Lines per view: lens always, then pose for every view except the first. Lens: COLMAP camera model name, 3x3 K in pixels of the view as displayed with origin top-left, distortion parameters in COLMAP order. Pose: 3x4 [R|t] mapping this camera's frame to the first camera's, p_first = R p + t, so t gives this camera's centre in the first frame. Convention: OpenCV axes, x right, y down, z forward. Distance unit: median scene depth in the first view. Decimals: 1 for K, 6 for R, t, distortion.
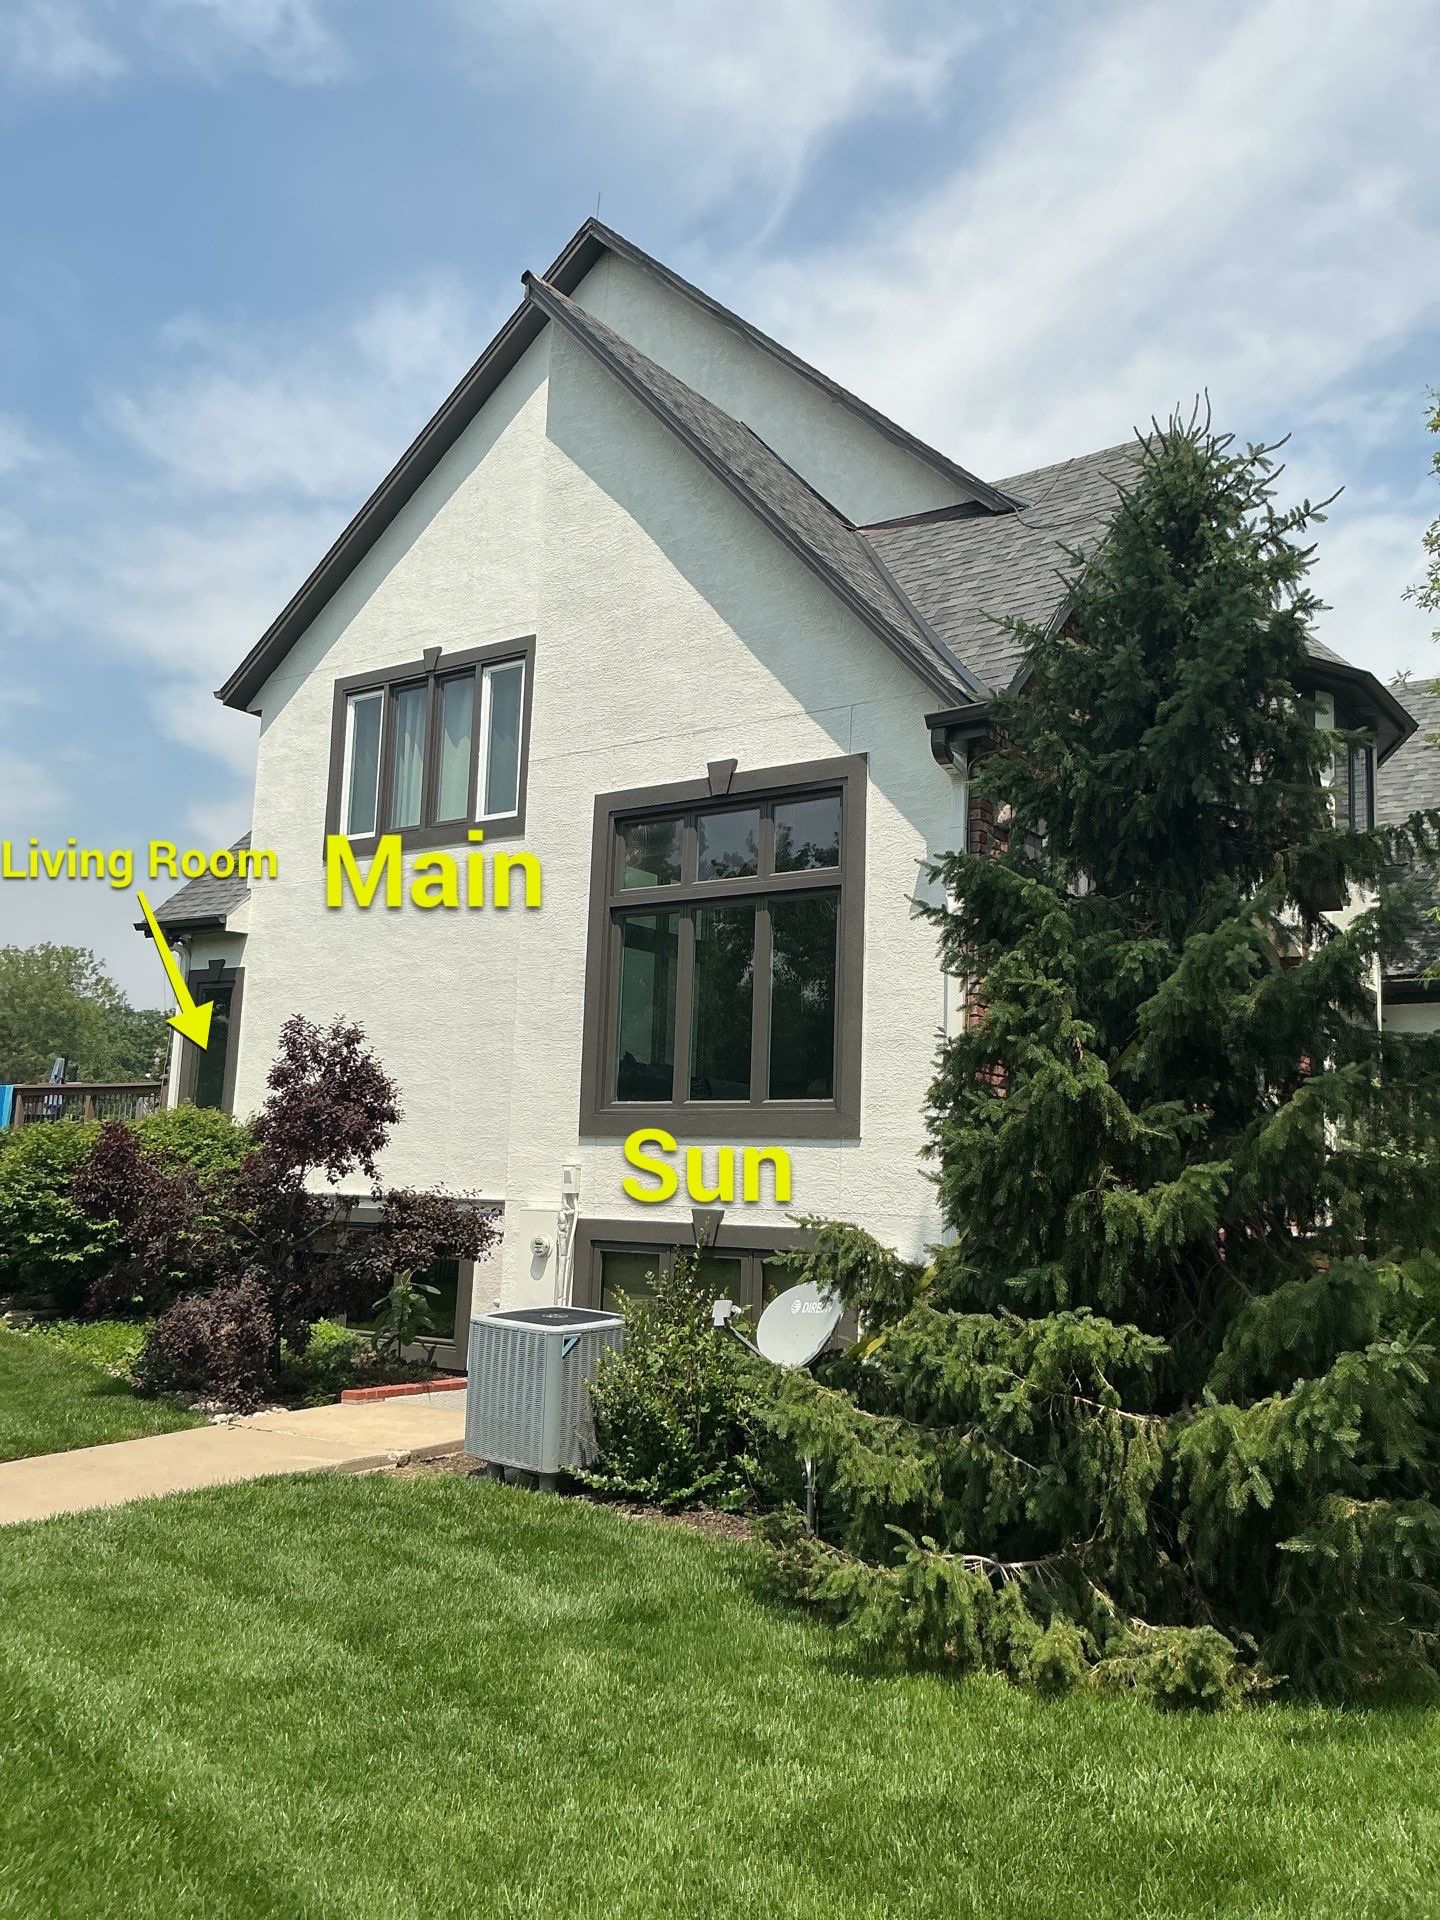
lens RADIAL K [[1628.7, 0, 720.0], [0, 1628.7, 960.0], [0, 0, 1]] dist [0.007667, -0.011465]
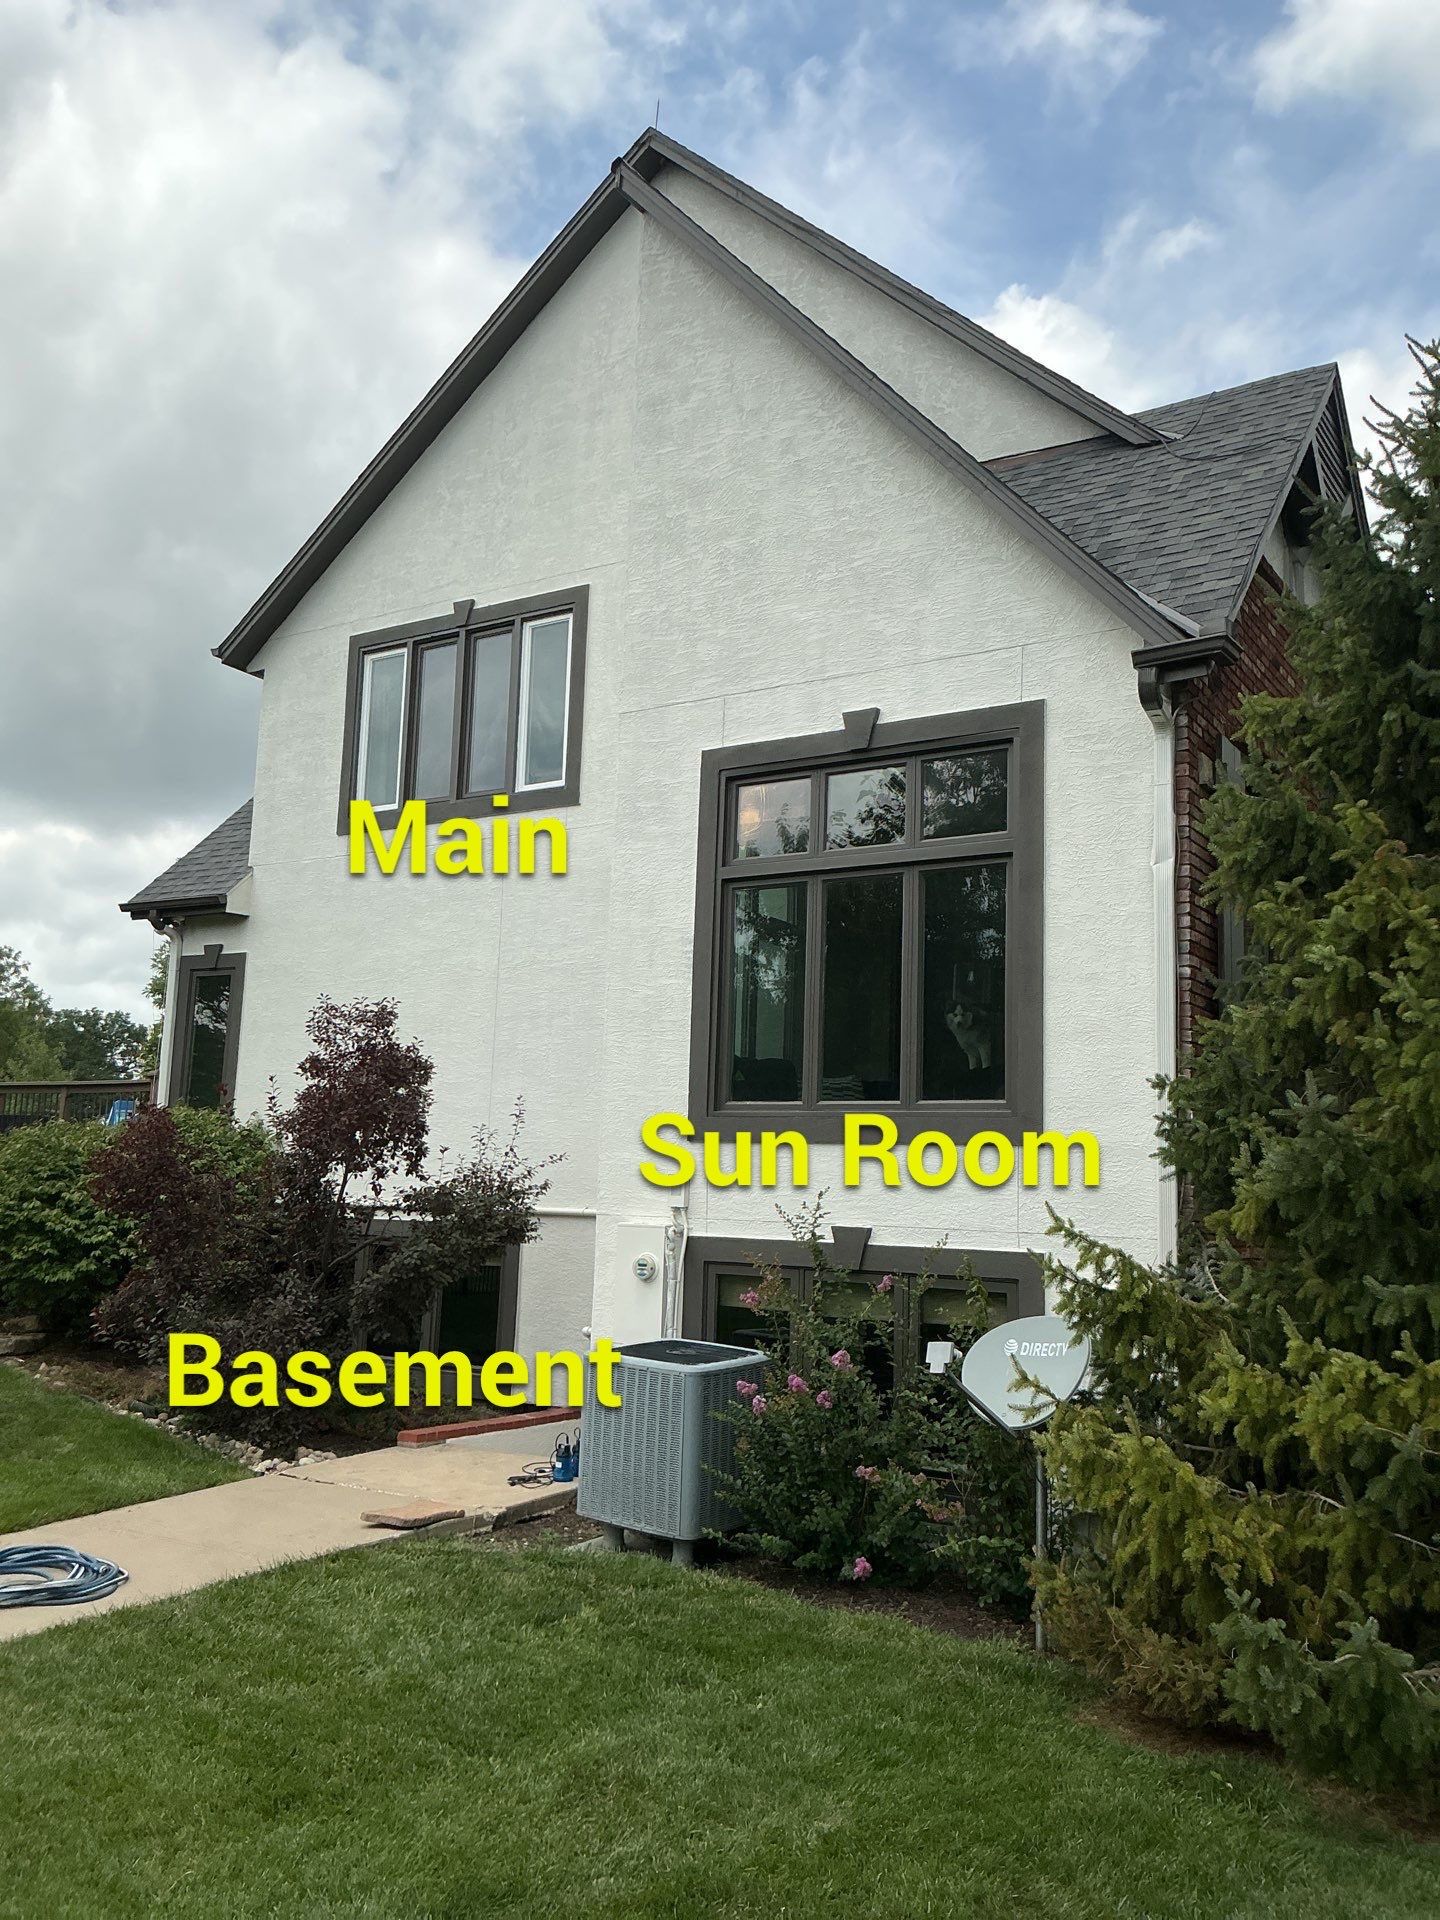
lens RADIAL K [[1594.6, 0, 713.8], [0, 1594.6, 974.2], [0, 0, 1]] dist [0.000177, -0.011263]
pose [[0.998451, 0.007595, 0.055115, -0.105514], [-0.007902, 0.999955, 0.005344, 0.012656], [-0.055072, -0.005771, 0.998466, 0.131449]]
